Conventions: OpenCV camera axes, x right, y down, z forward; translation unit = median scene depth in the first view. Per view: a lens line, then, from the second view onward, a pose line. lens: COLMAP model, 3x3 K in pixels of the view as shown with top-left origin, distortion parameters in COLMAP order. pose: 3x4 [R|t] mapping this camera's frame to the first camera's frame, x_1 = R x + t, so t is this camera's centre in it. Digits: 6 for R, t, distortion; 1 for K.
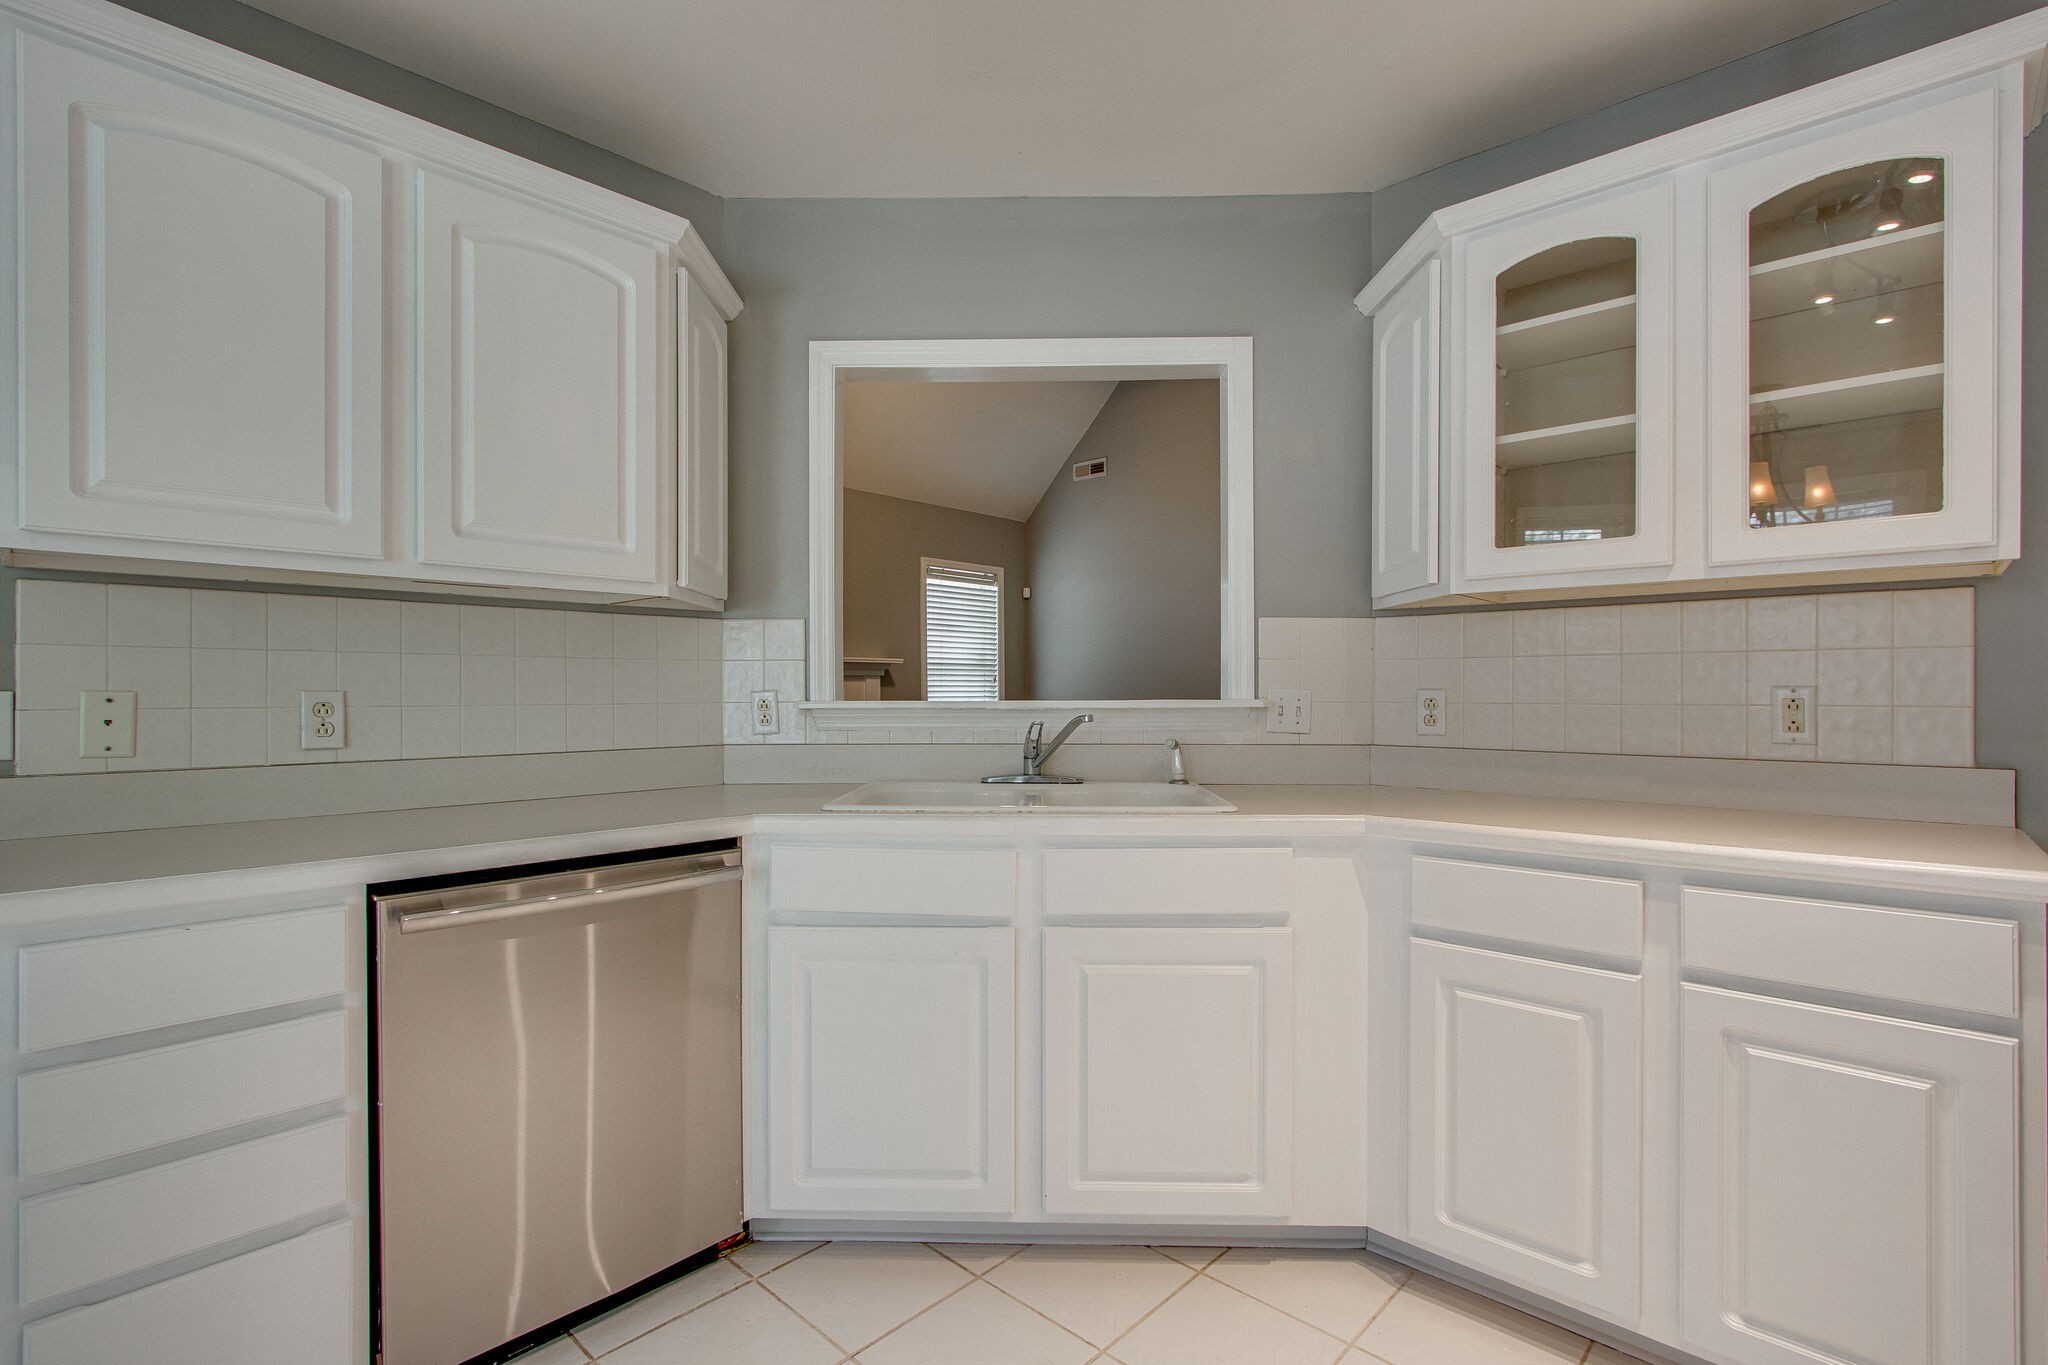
lens RADIAL K [[948.3, 0, 1043.8], [0, 948.3, 687.0], [0, 0, 1]] dist [-0.004417, 0.002624]
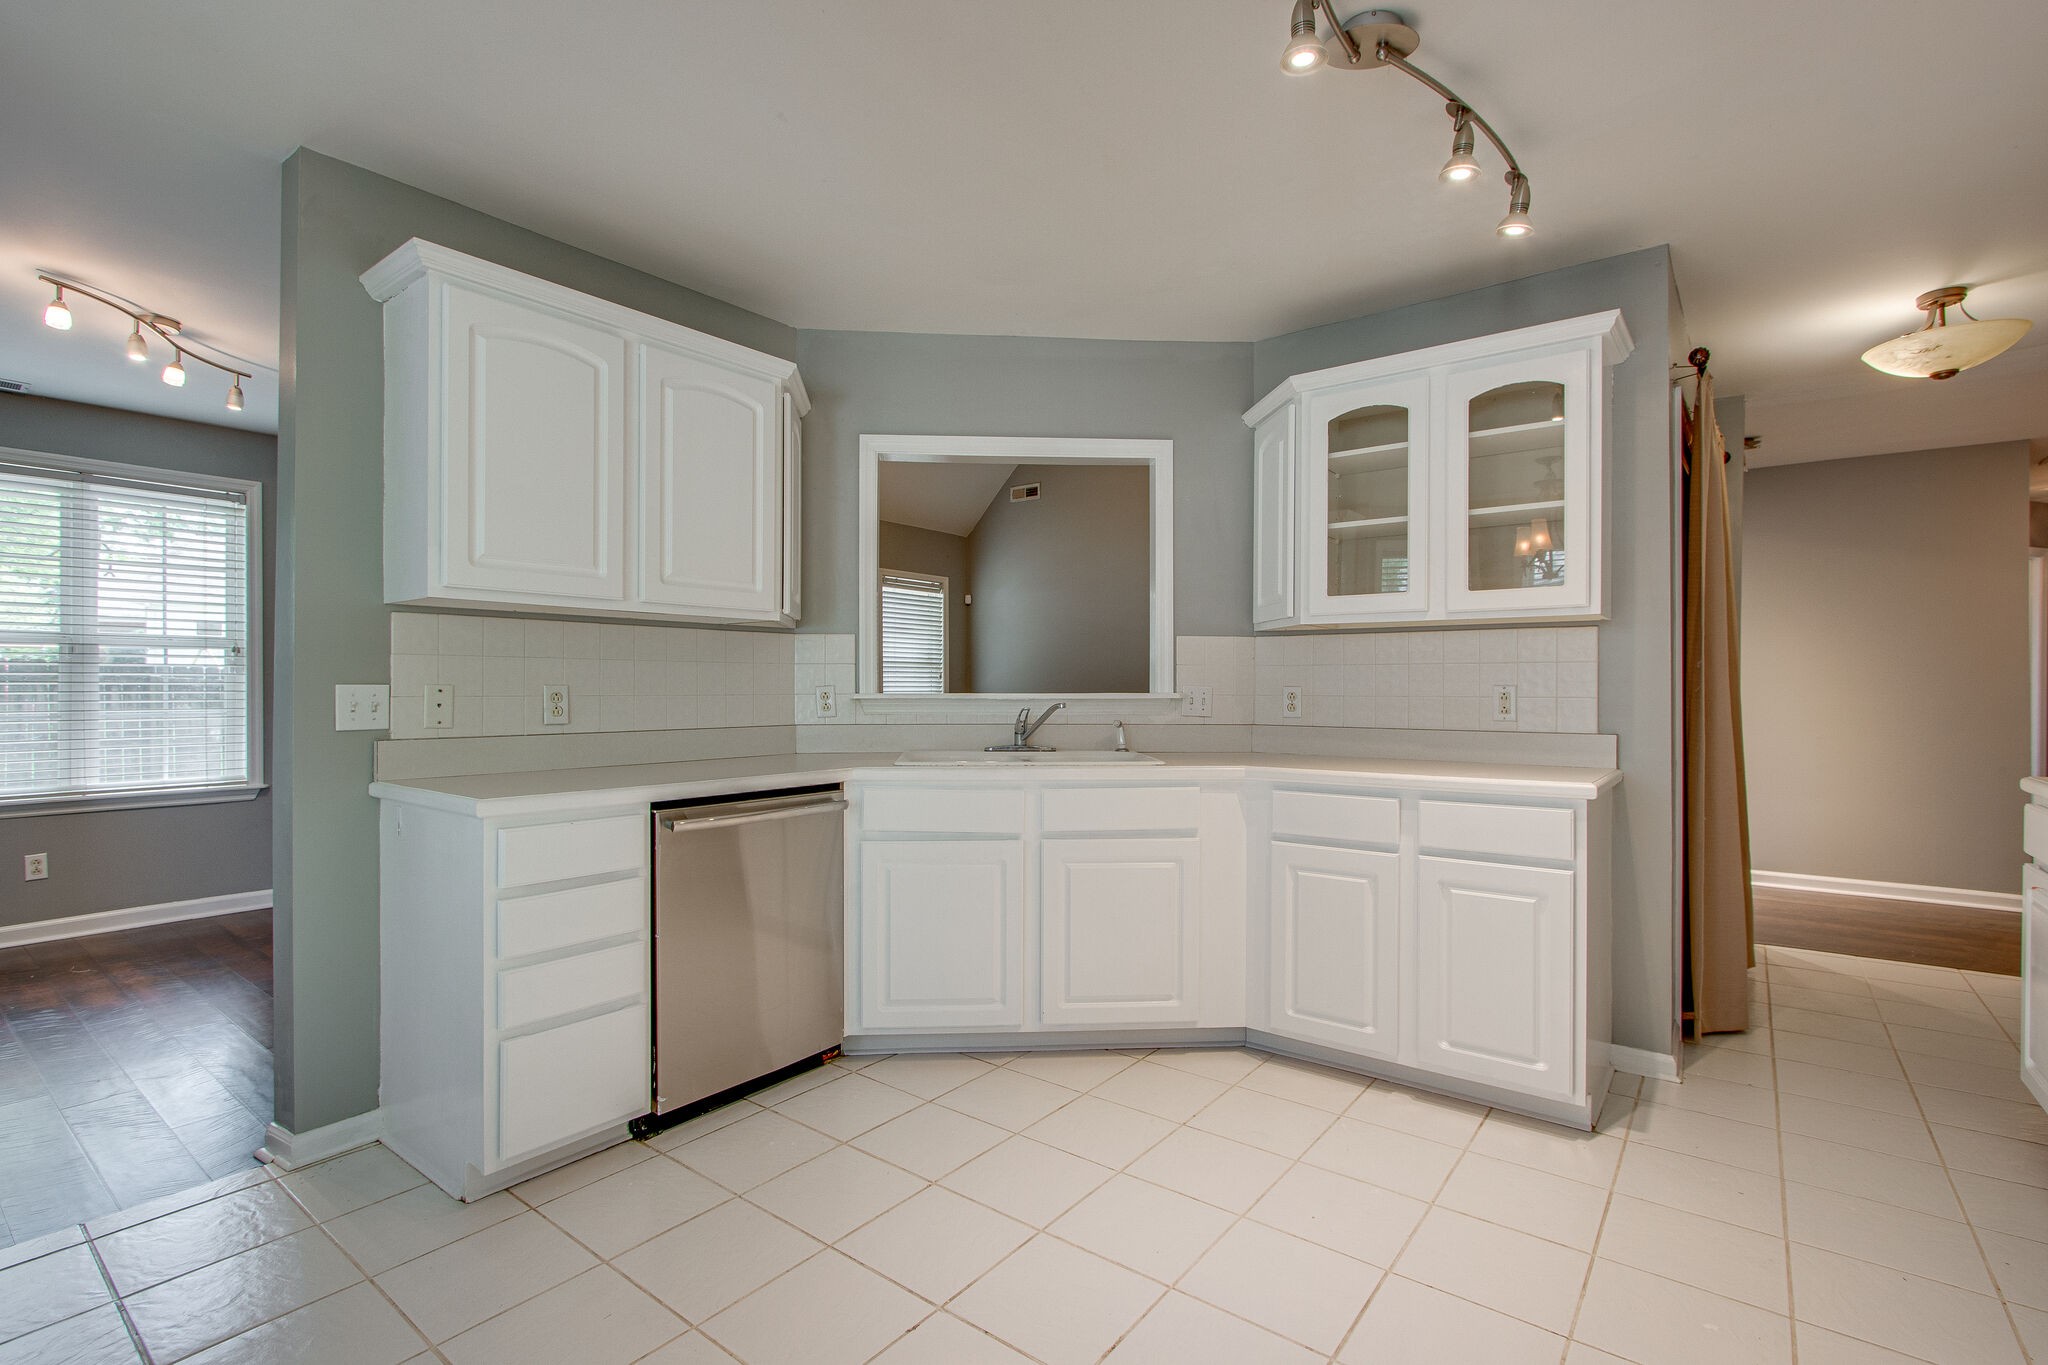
lens RADIAL K [[948.3, 0, 1058.0], [0, 948.3, 681.7], [0, 0, 1]] dist [-0.004417, 0.002624]
pose [[0.993970, 0.003475, 0.109602, -0.145020], [-0.003299, 0.999993, -0.001786, -0.000949], [-0.109607, 0.001414, 0.993974, -0.541155]]
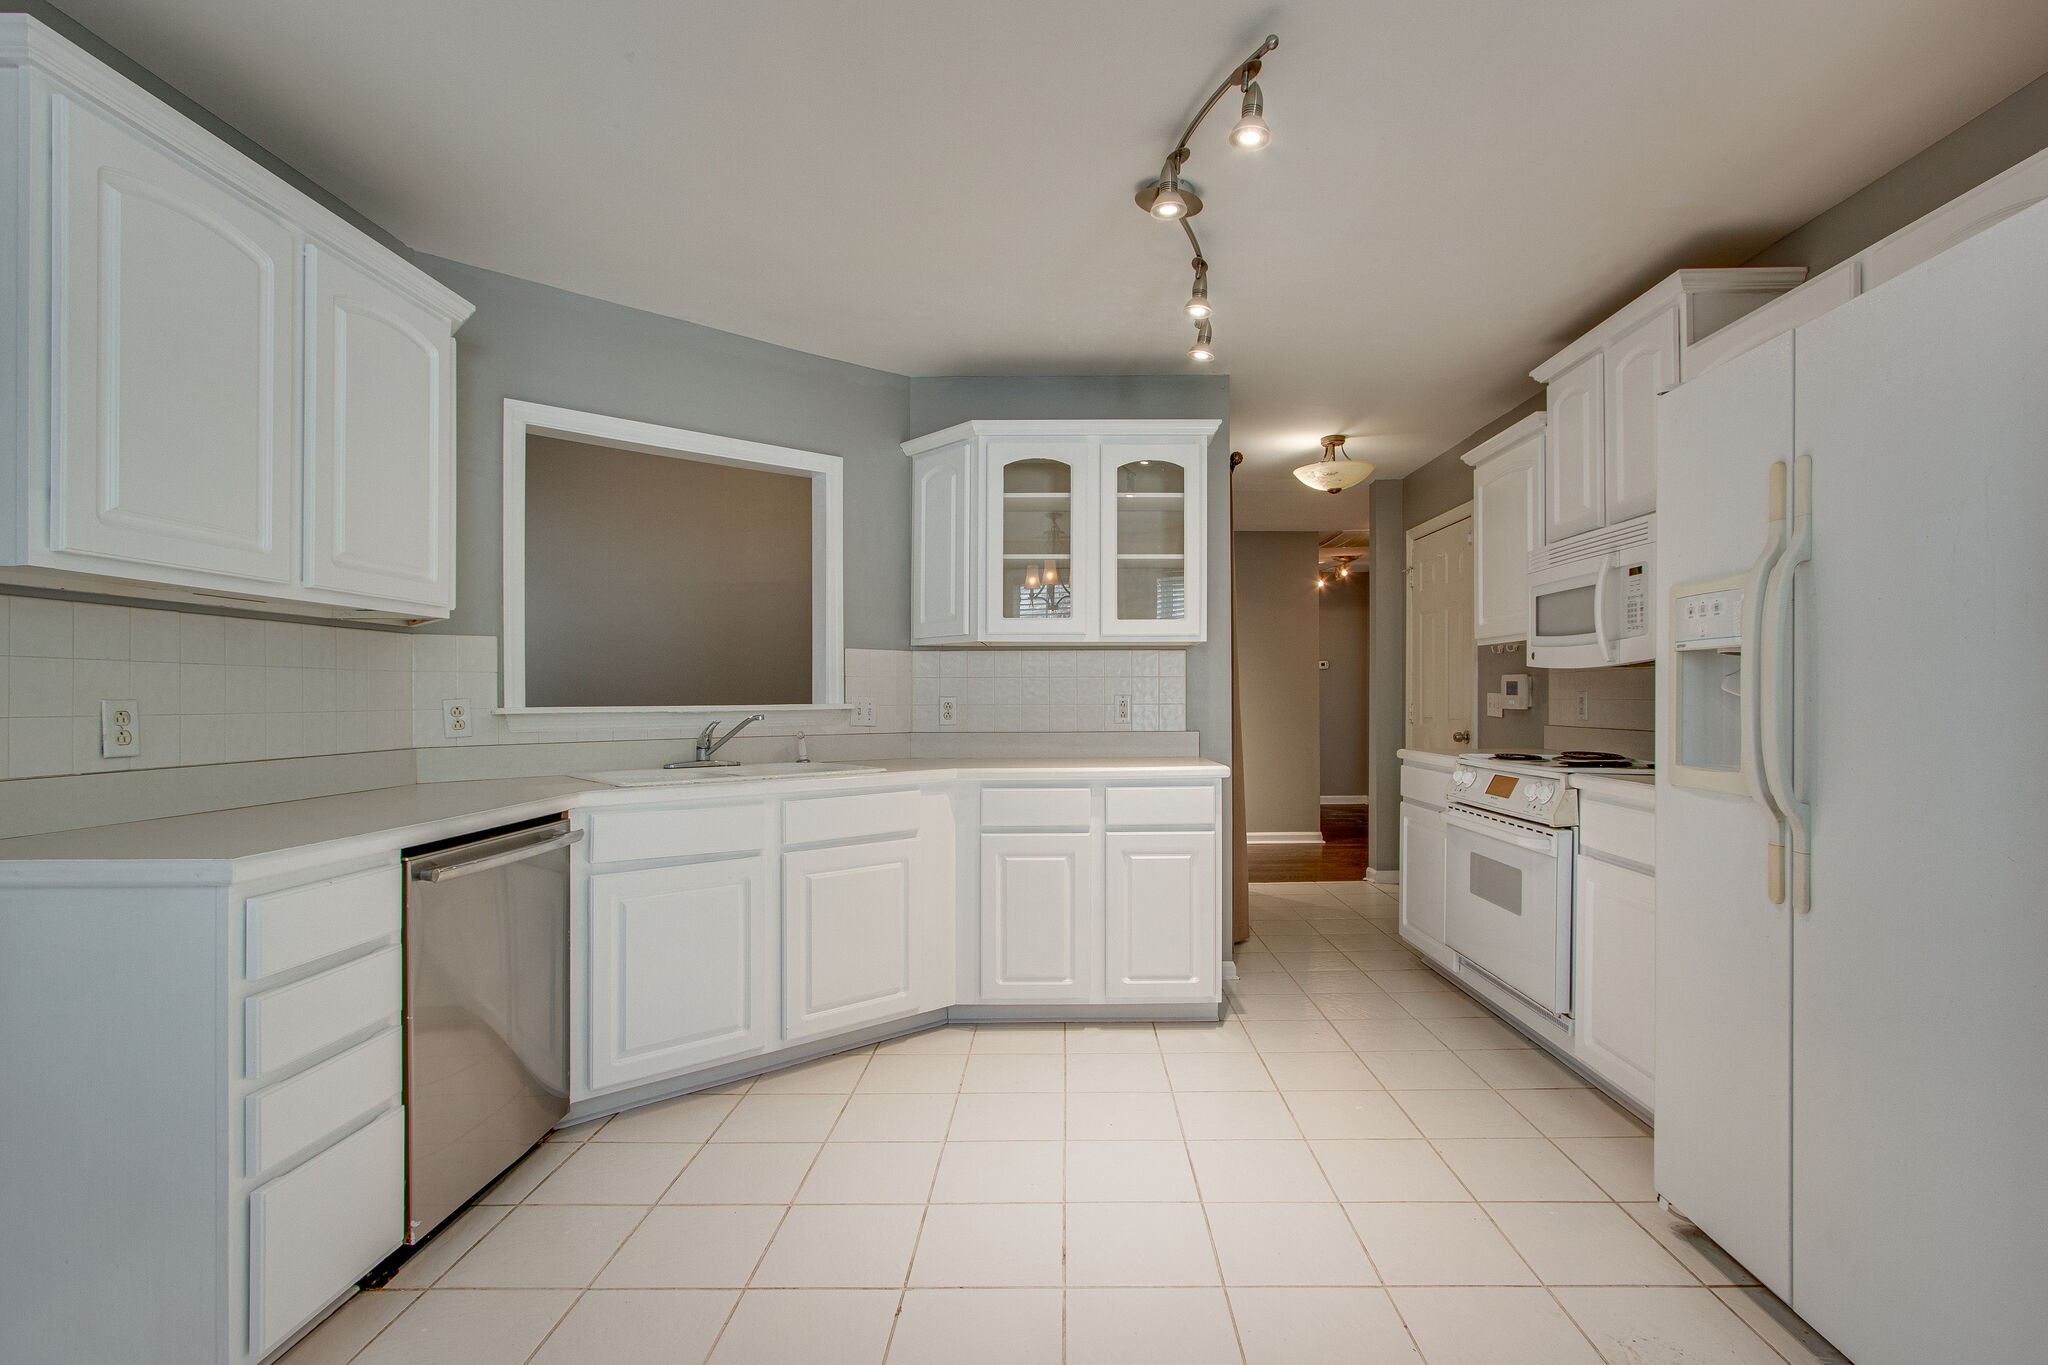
lens RADIAL K [[948.3, 0, 1086.0], [0, 948.3, 693.5], [0, 0, 1]] dist [-0.004417, 0.002624]
pose [[0.722994, 0.000575, 0.690854, -0.703226], [0.000276, 0.999999, -0.001121, -0.000975], [-0.690854, 0.001001, 0.722993, -0.435613]]
